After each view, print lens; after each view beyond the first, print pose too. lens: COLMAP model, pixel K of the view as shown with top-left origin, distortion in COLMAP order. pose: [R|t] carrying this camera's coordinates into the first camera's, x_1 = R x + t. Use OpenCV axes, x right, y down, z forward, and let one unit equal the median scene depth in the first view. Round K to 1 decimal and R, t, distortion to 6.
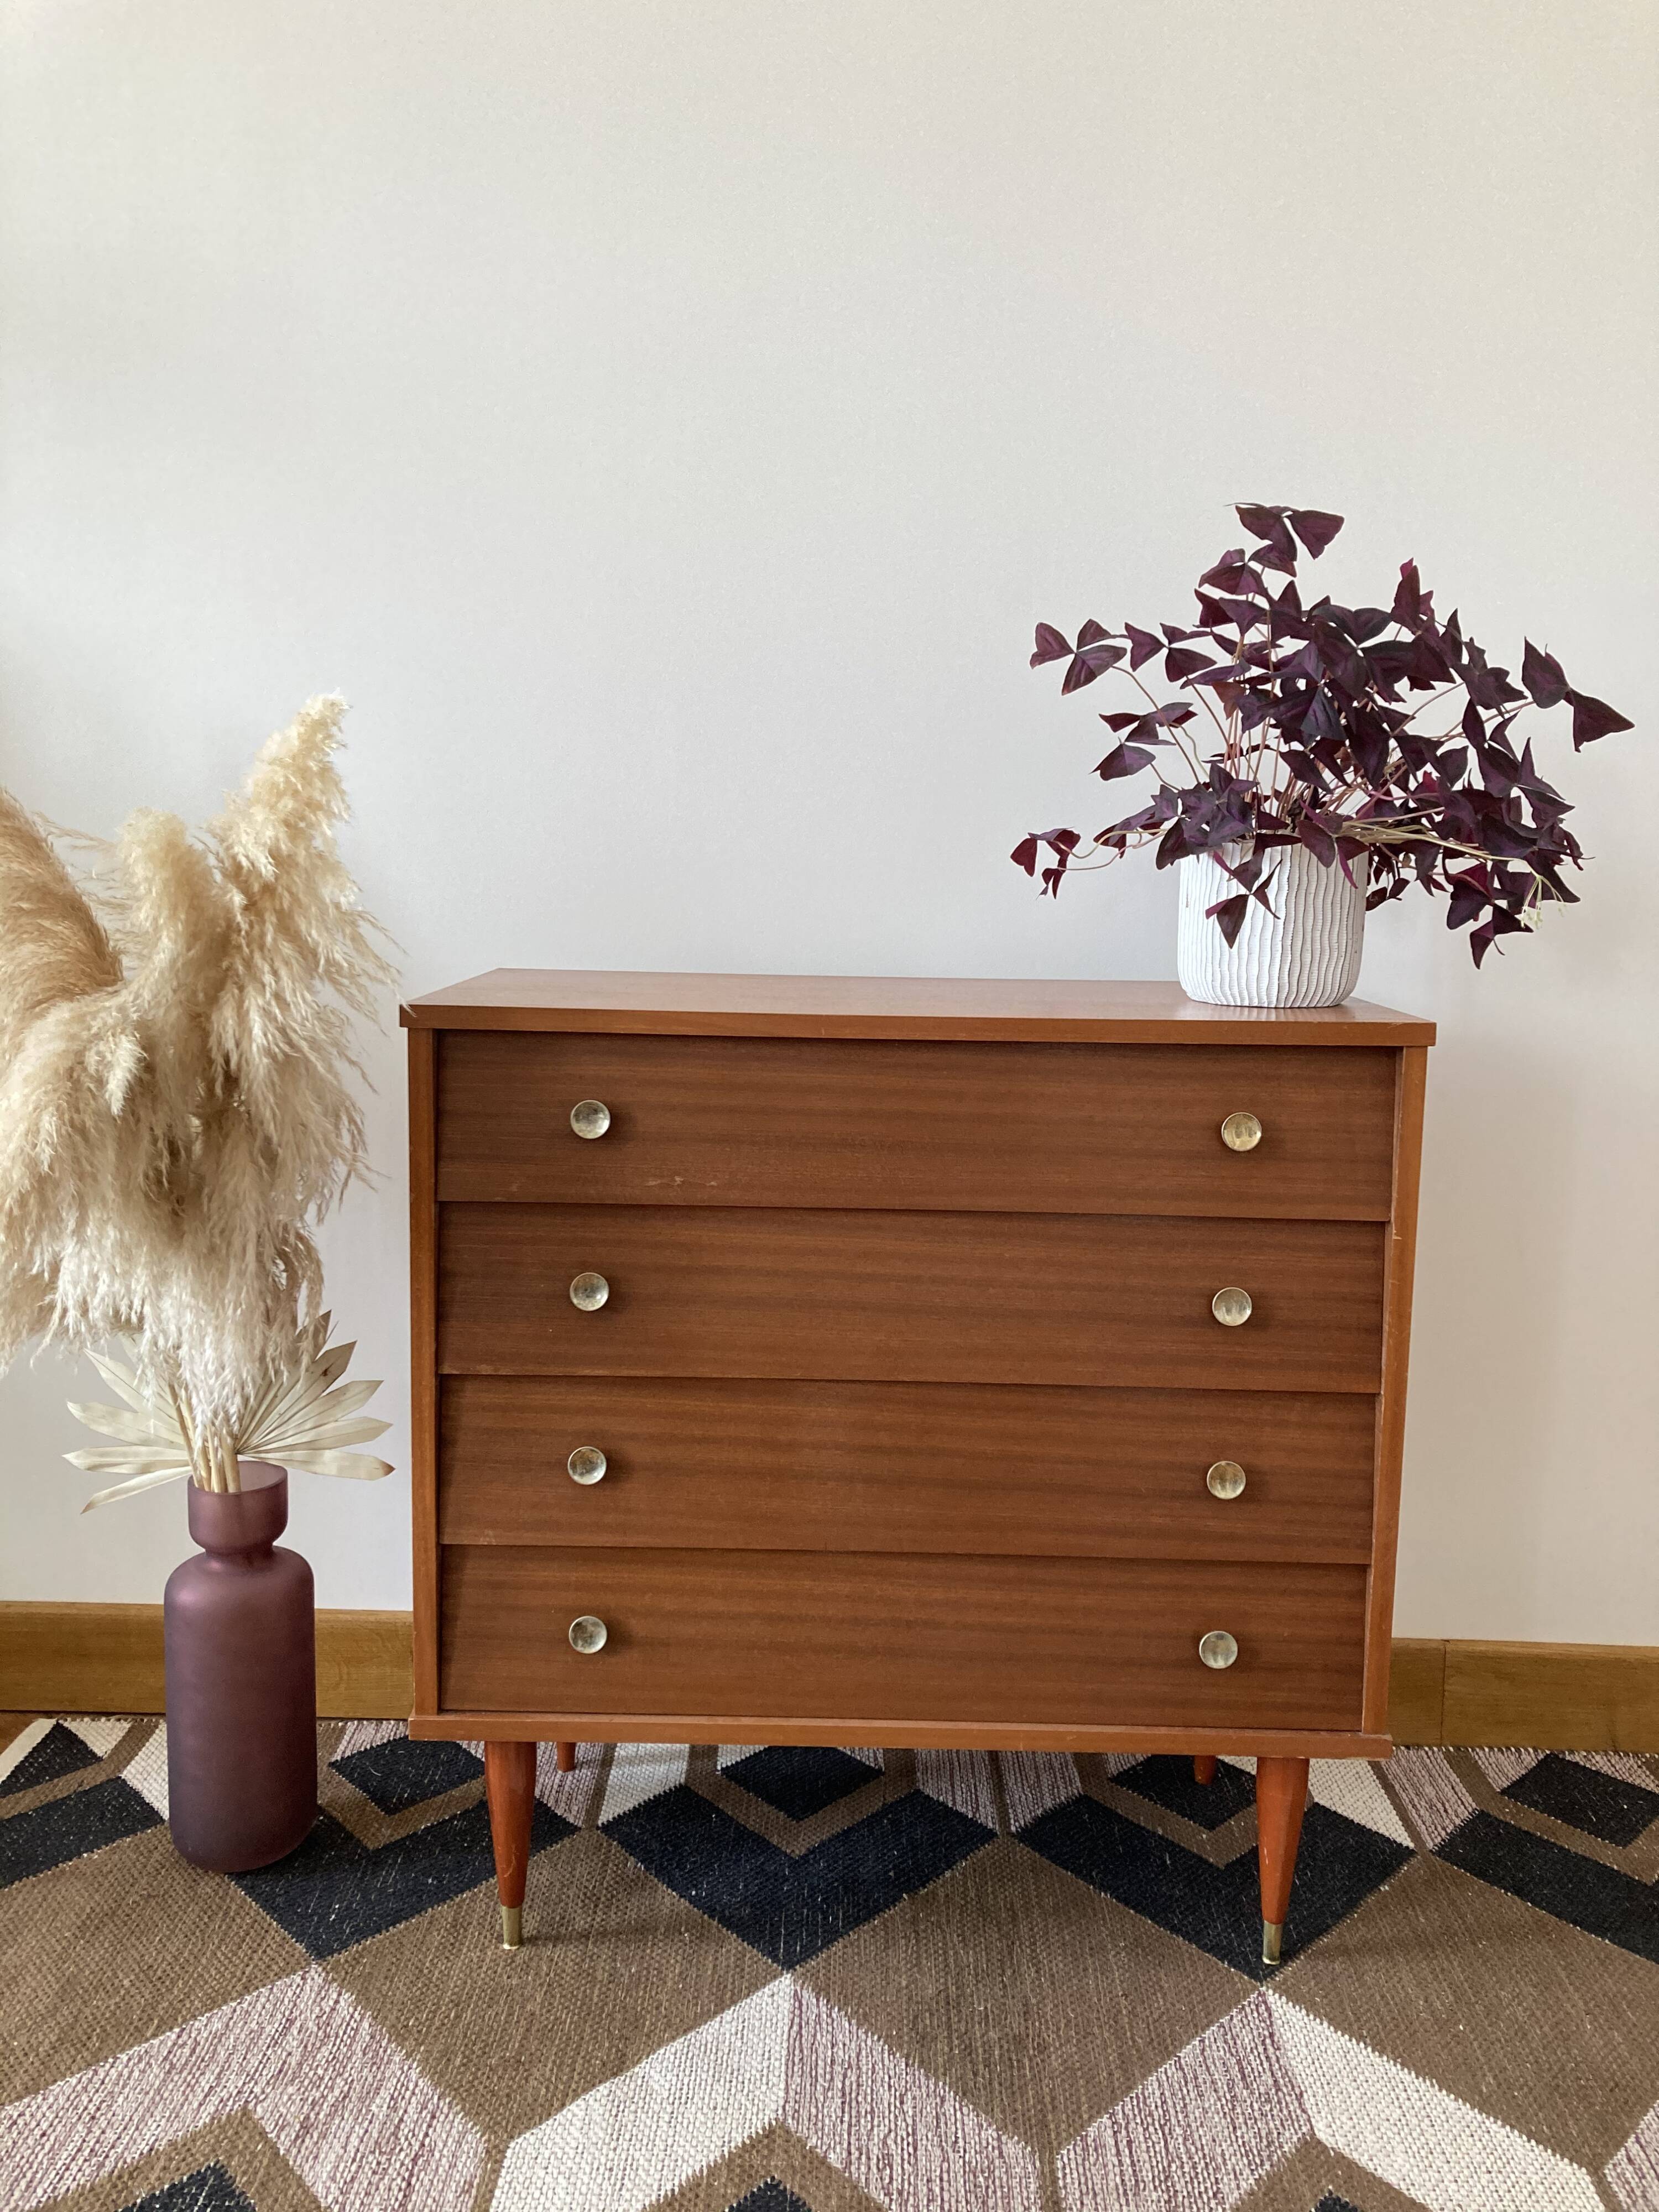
lens RADIAL K [[1836.6, 0, 840.3], [0, 1836.6, 1081.2], [0, 0, 1]] dist [0.040031, -0.044731]
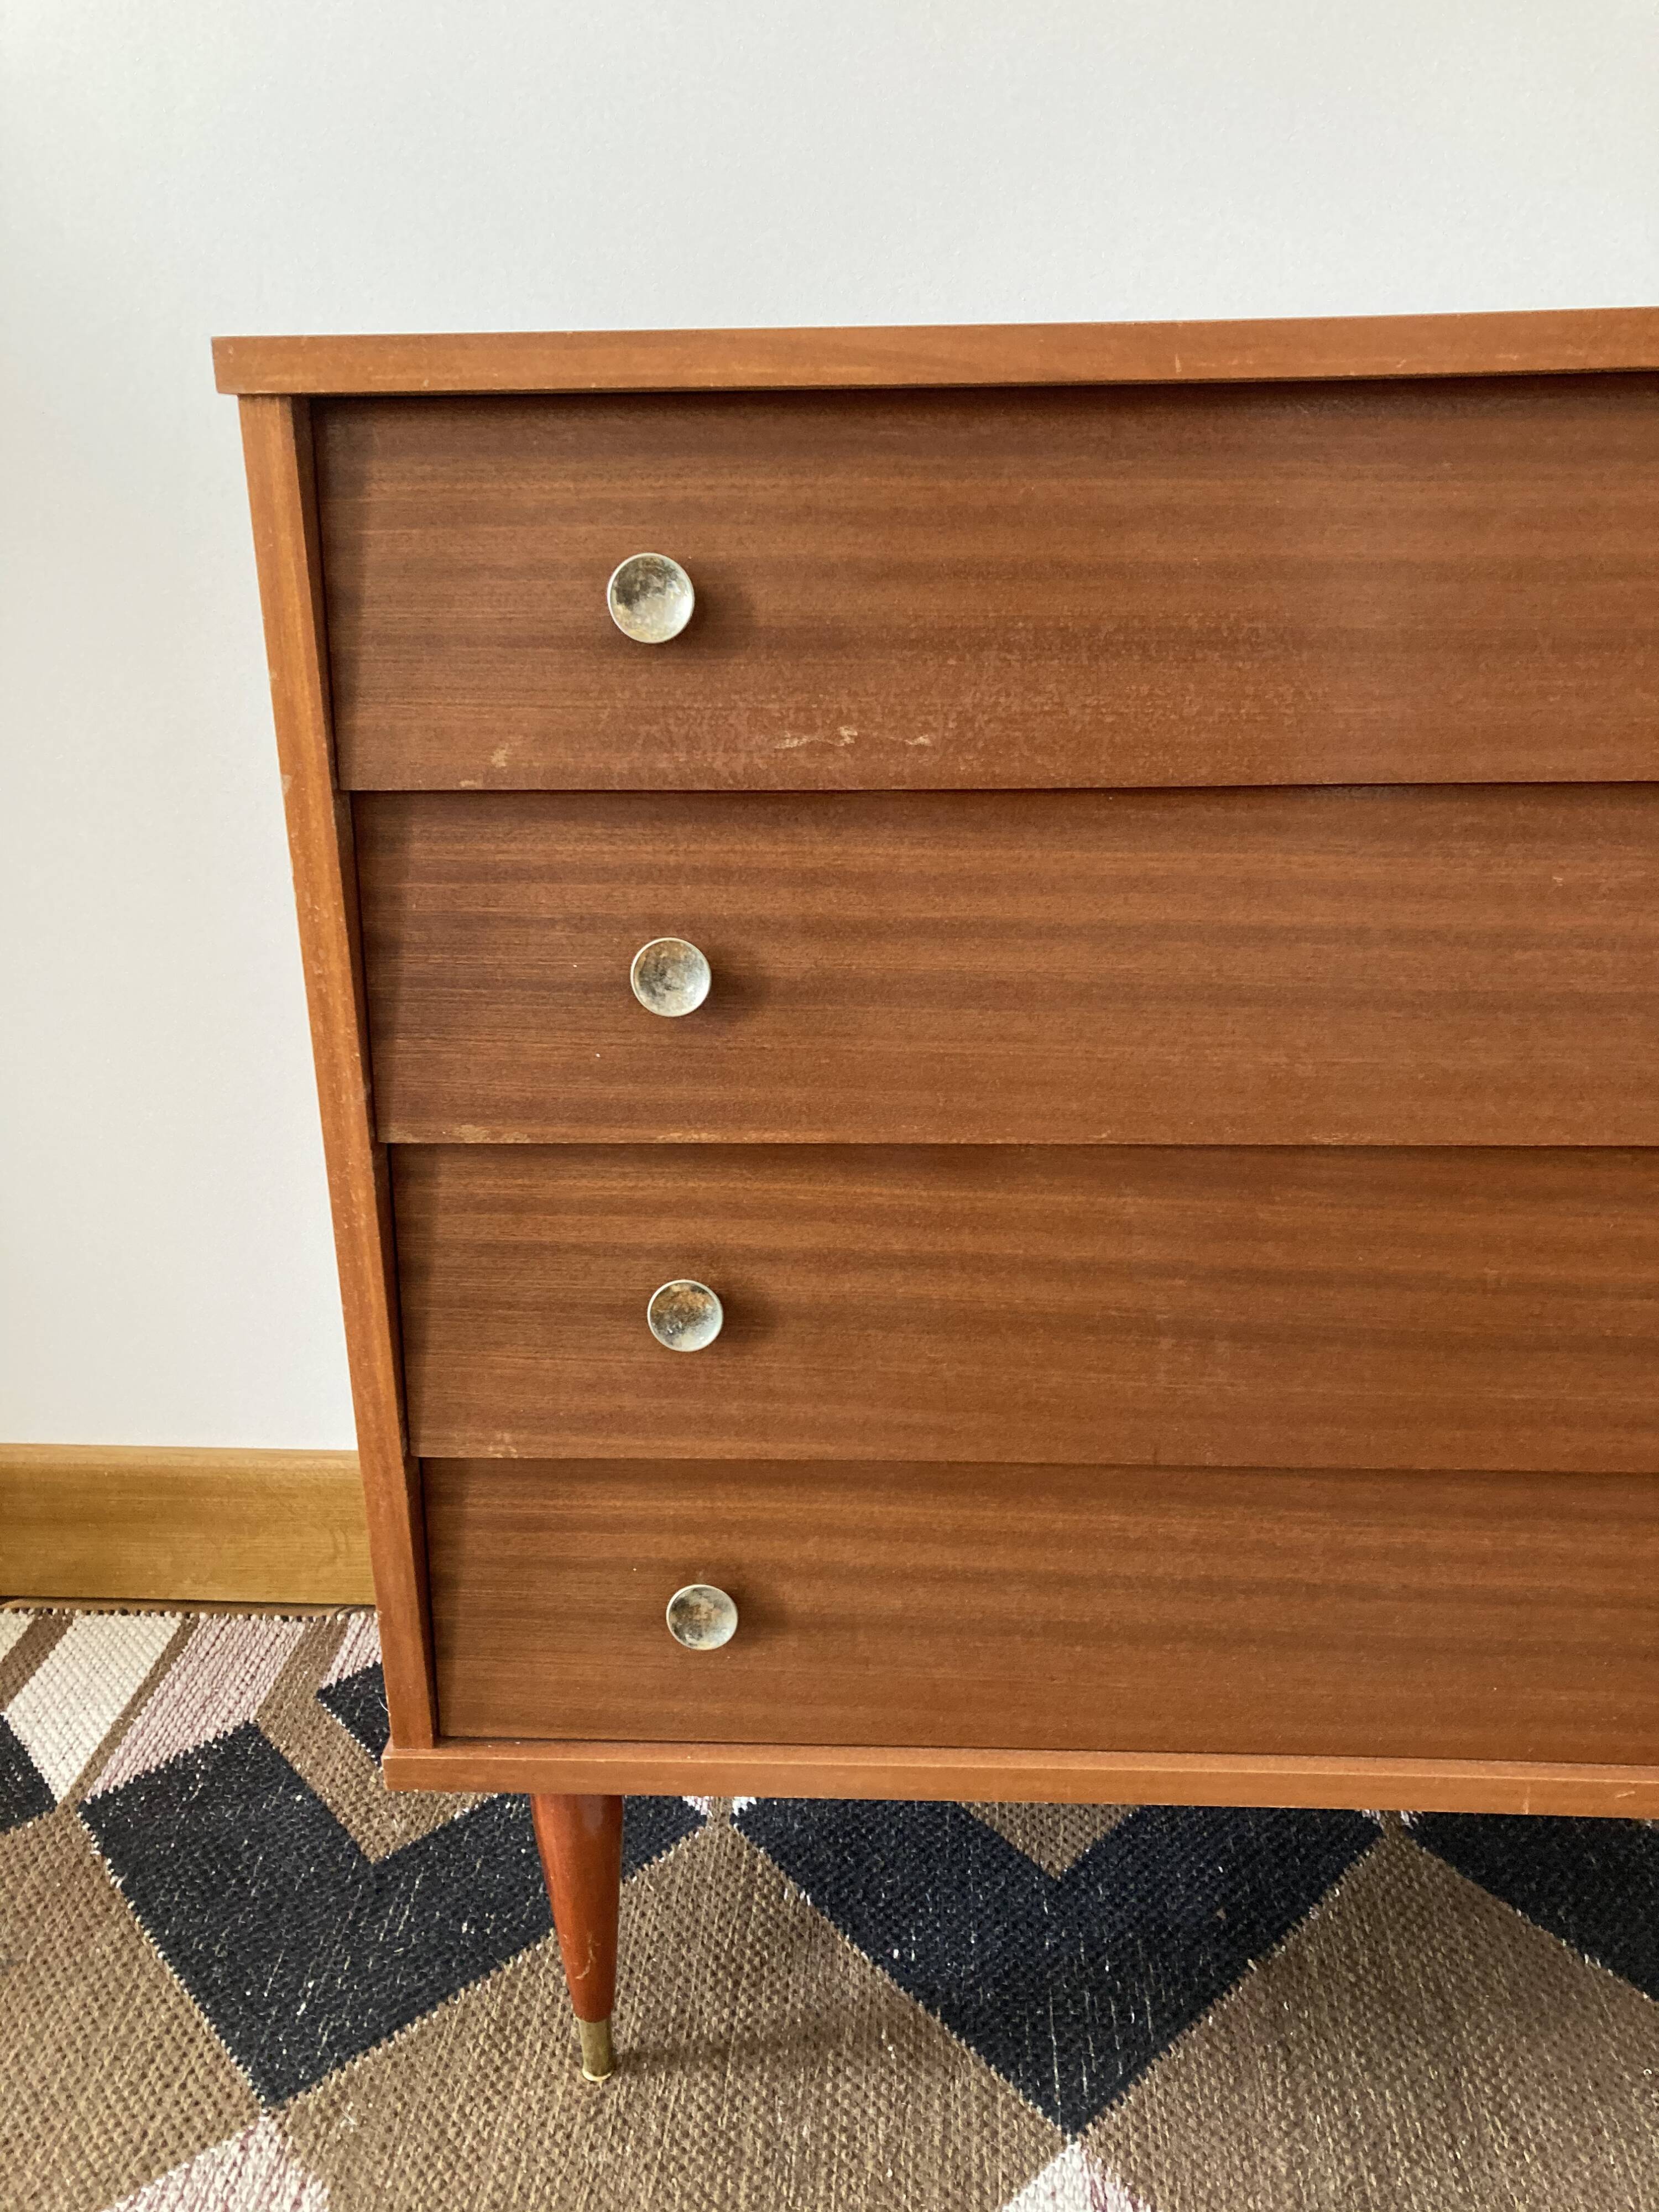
lens RADIAL K [[1836.6, 0, 847.6], [0, 1836.6, 1089.5], [0, 0, 1]] dist [0.040031, -0.044731]
pose [[0.998375, -0.018378, -0.053940, -0.064023], [0.028359, 0.981263, 0.190575, 0.052460], [0.049427, -0.191795, 0.980190, 0.514807]]
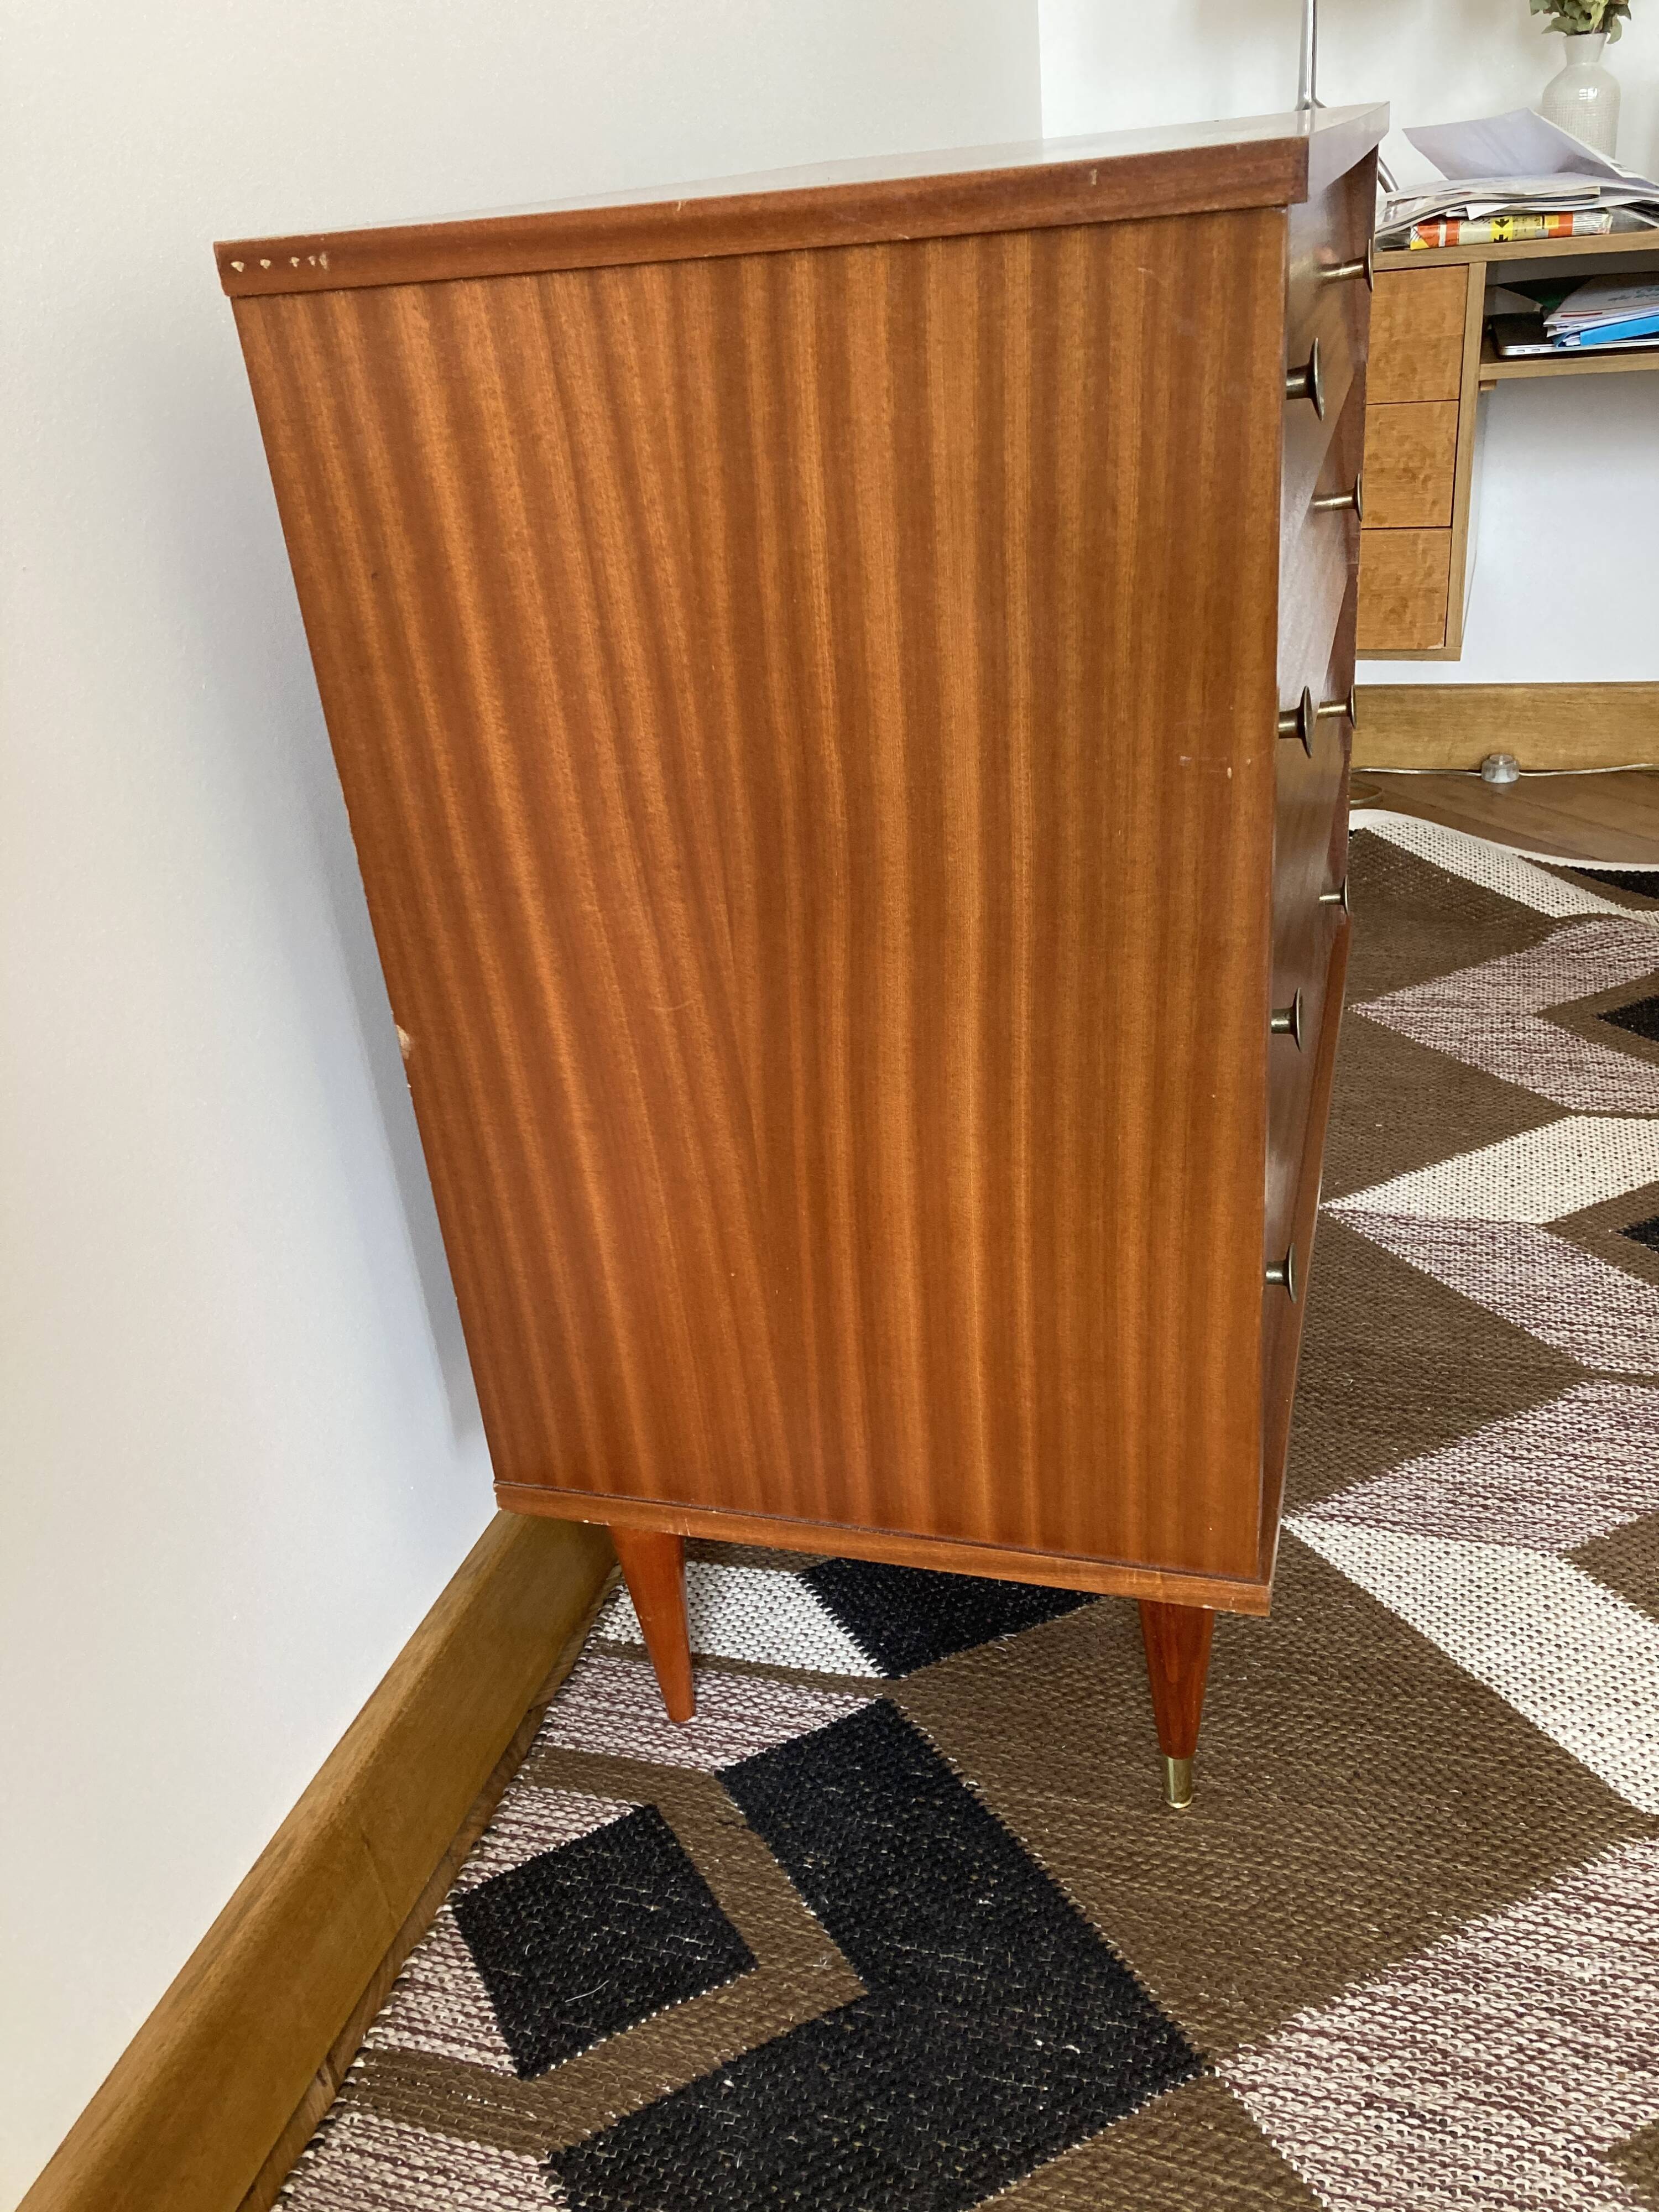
lens RADIAL K [[1836.6, 0, 837.6], [0, 1836.6, 1097.1], [0, 0, 1]] dist [0.040031, -0.044731]
pose [[0.273133, -0.482948, 0.831961, -0.665936], [0.221767, 0.873162, 0.434059, -0.053910], [-0.936065, 0.065946, 0.345591, 0.927946]]
